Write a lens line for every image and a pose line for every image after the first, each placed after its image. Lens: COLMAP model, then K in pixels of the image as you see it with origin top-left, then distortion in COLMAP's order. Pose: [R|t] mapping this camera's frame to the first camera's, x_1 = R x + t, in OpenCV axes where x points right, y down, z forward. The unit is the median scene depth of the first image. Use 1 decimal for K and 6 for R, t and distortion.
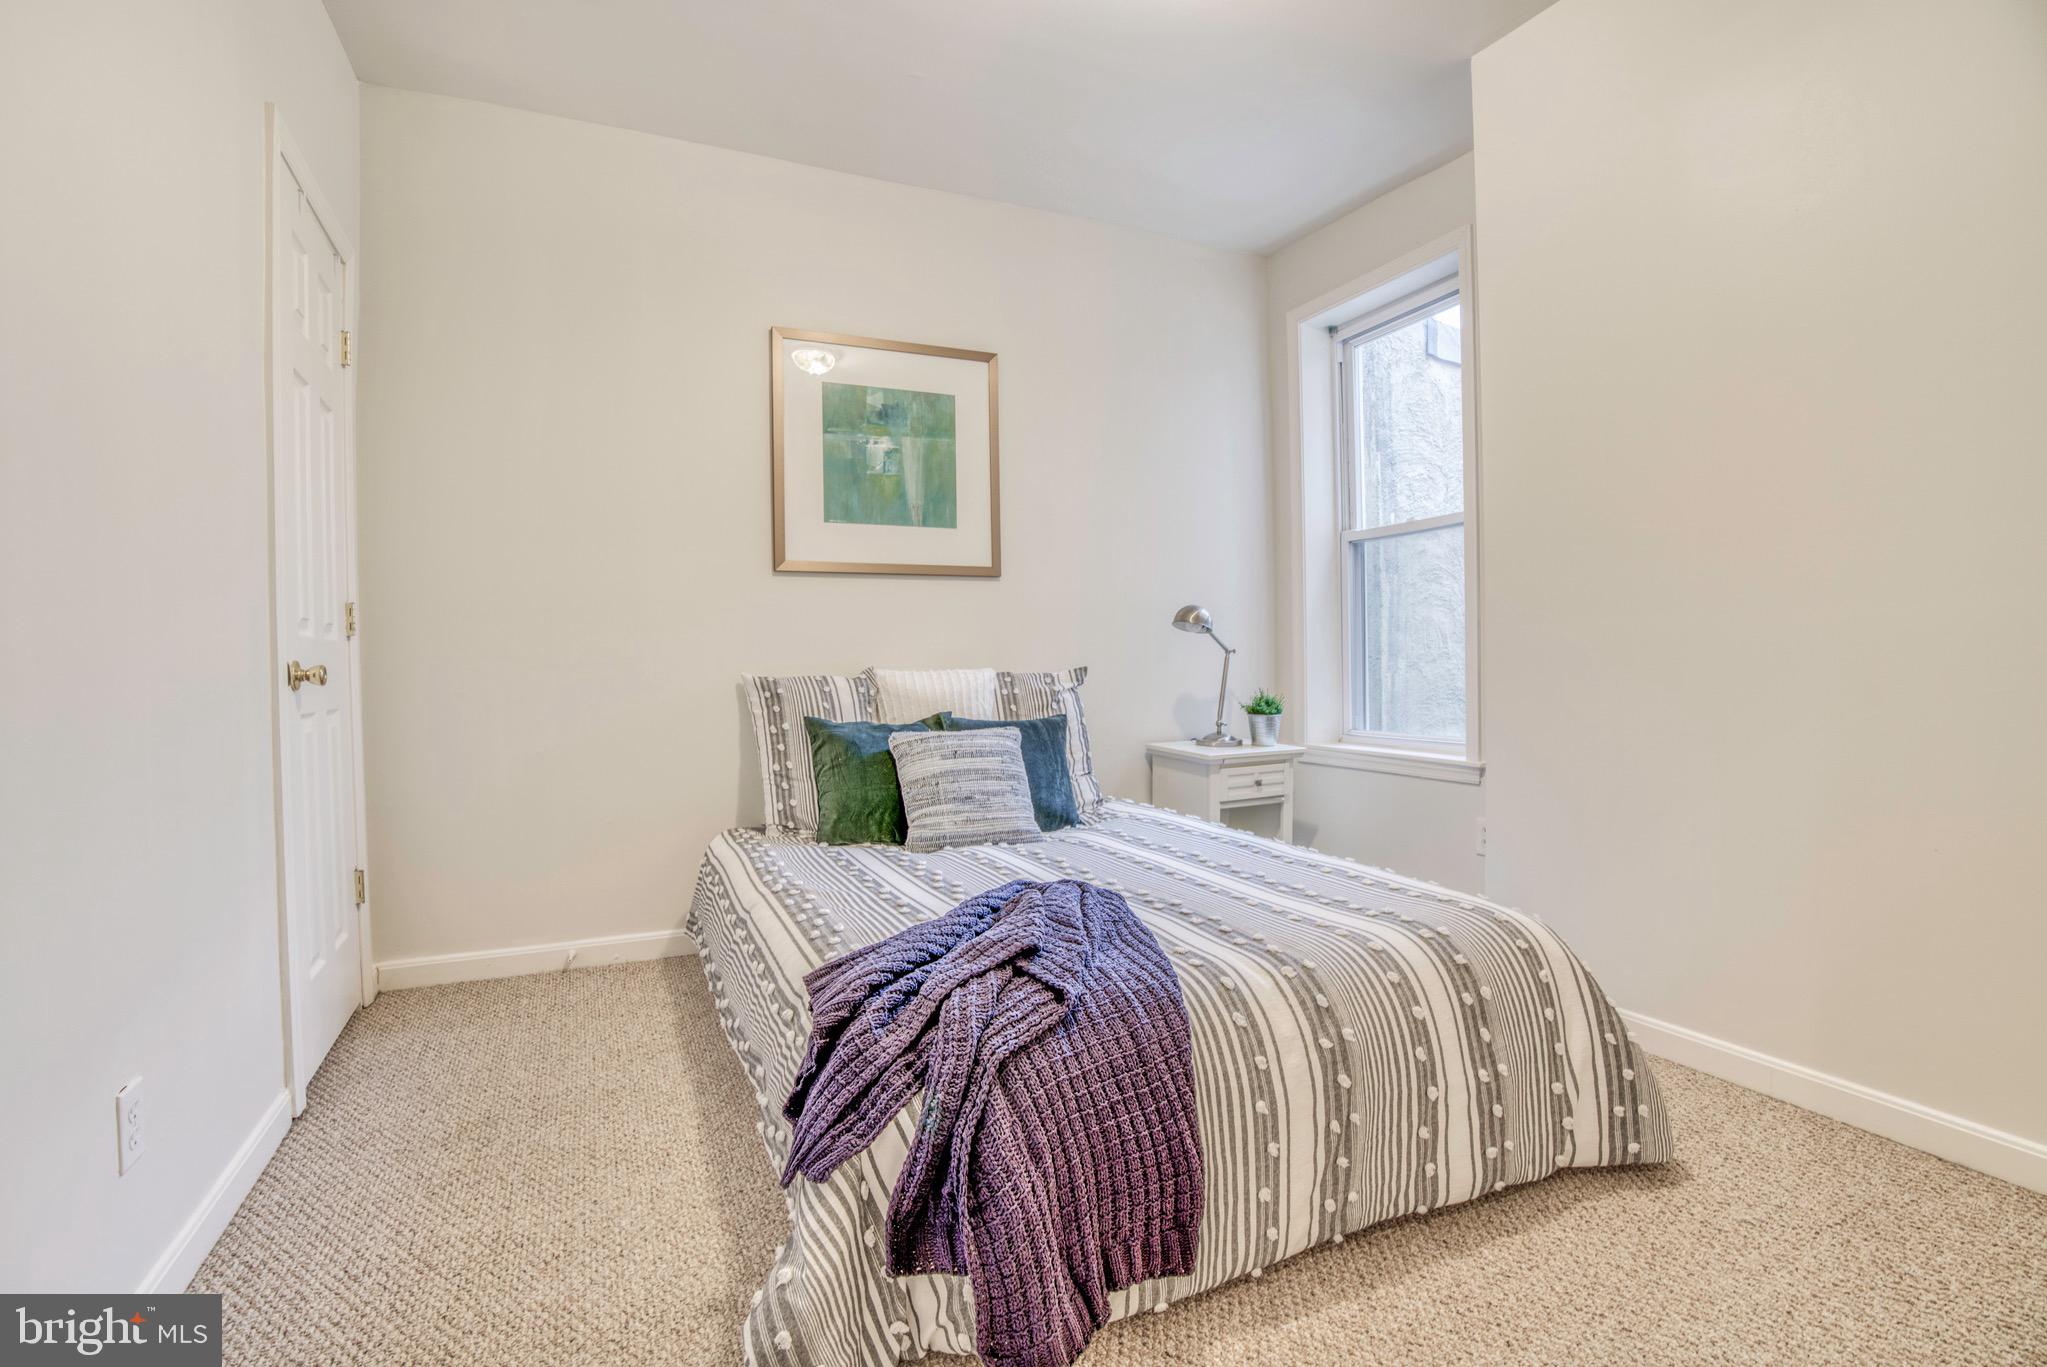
lens RADIAL K [[937.3, 0, 1003.0], [0, 937.3, 683.7], [0, 0, 1]] dist [-0.073138, 0.028273]
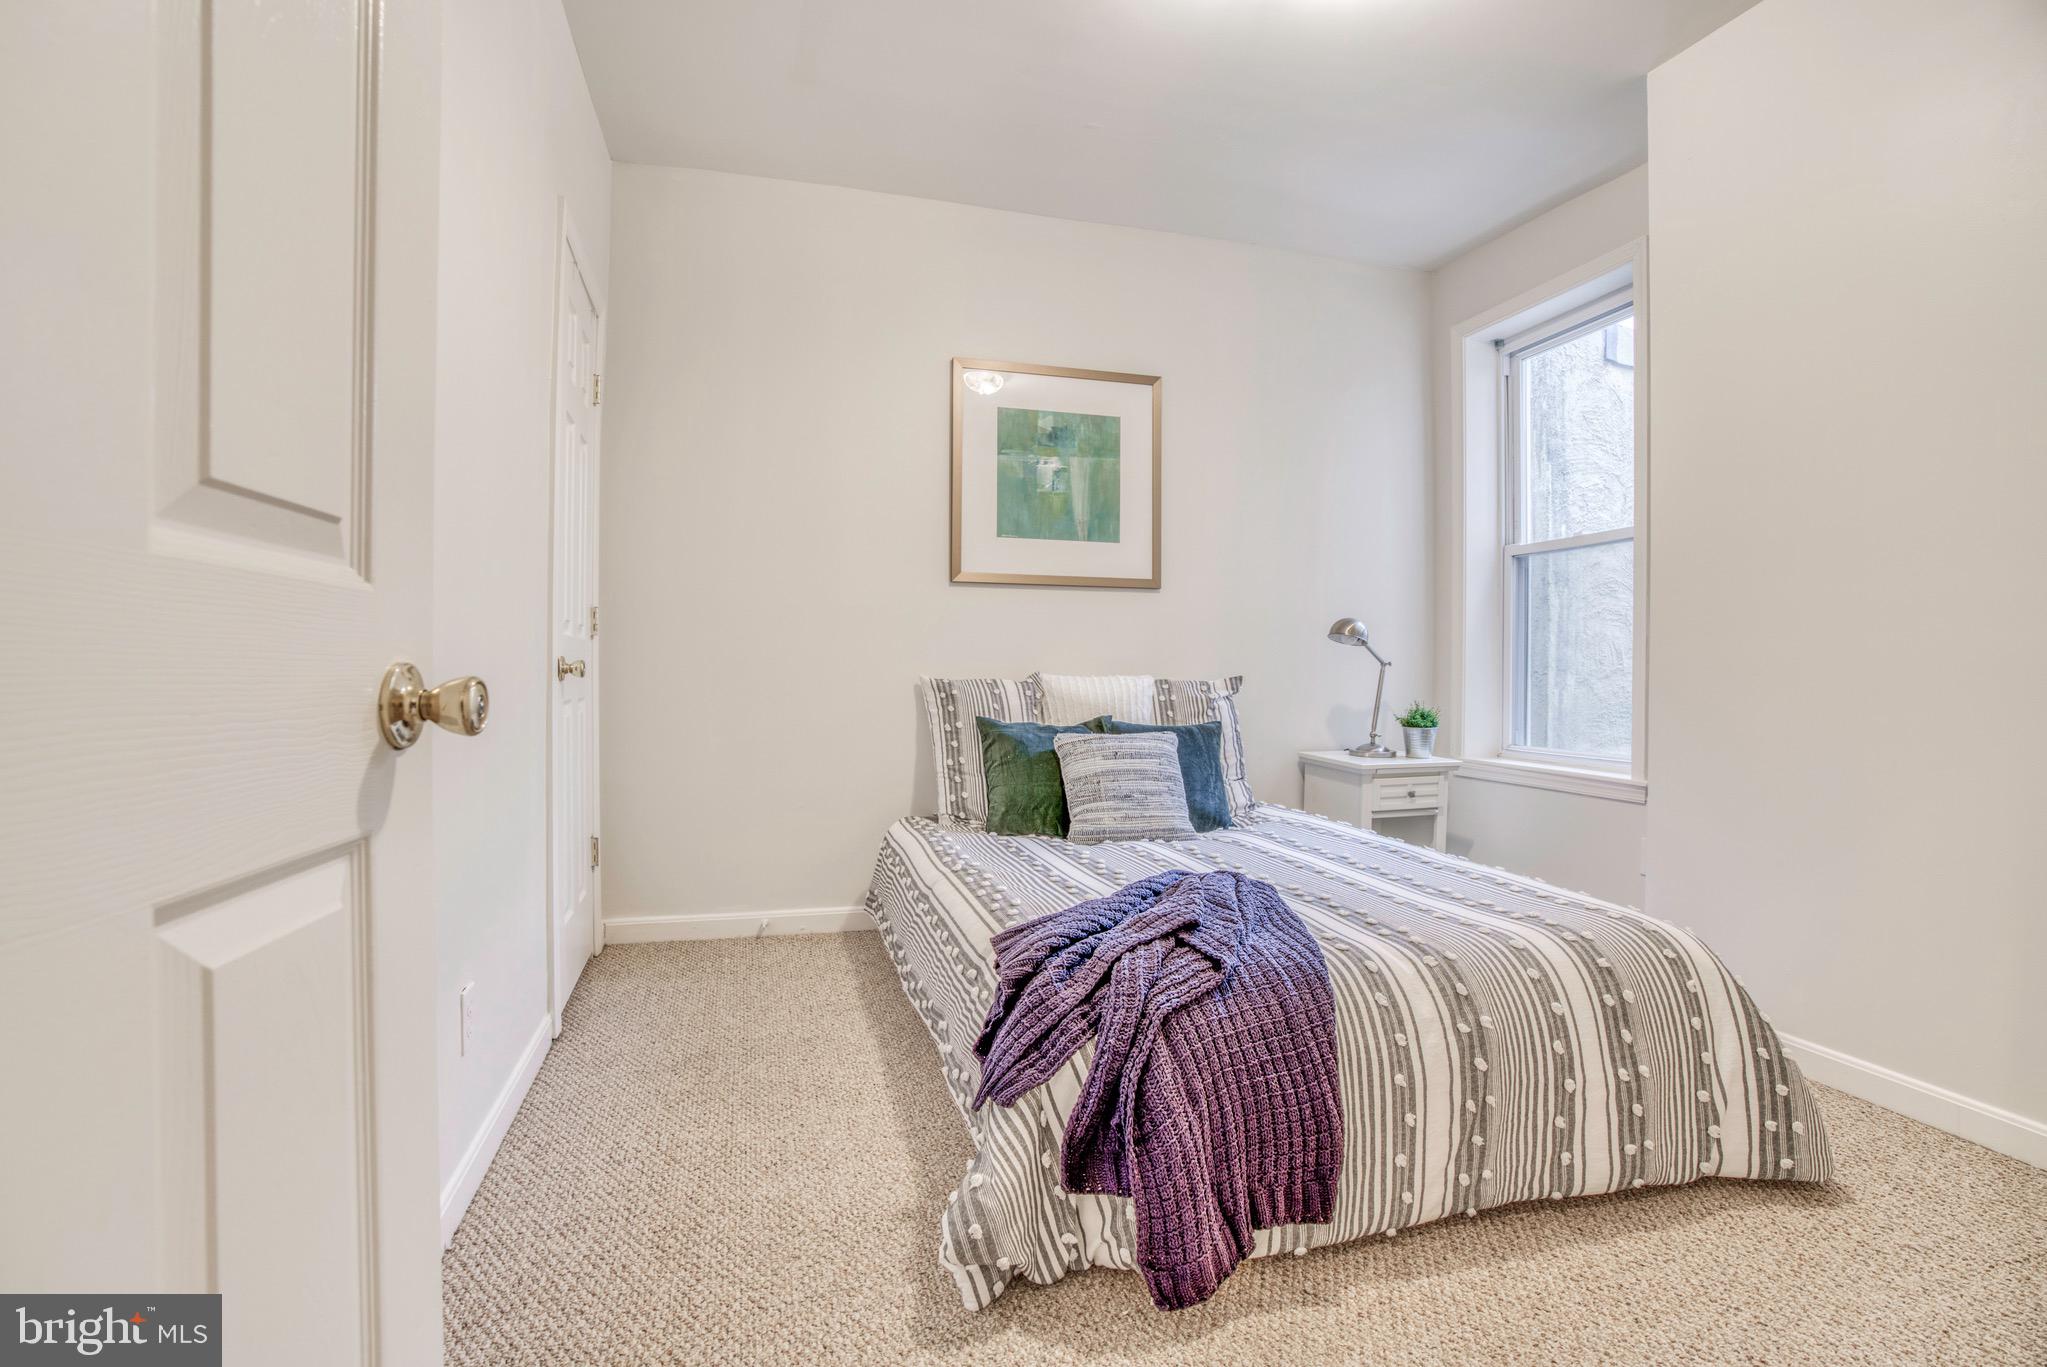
lens RADIAL K [[937.3, 0, 1003.0], [0, 937.3, 683.7], [0, 0, 1]] dist [-0.073138, 0.028273]
pose [[0.987494, 0.022628, -0.156026, -0.023176], [-0.023692, 0.999707, -0.004965, 0.003650], [0.155868, 0.008599, 0.987740, -0.134296]]
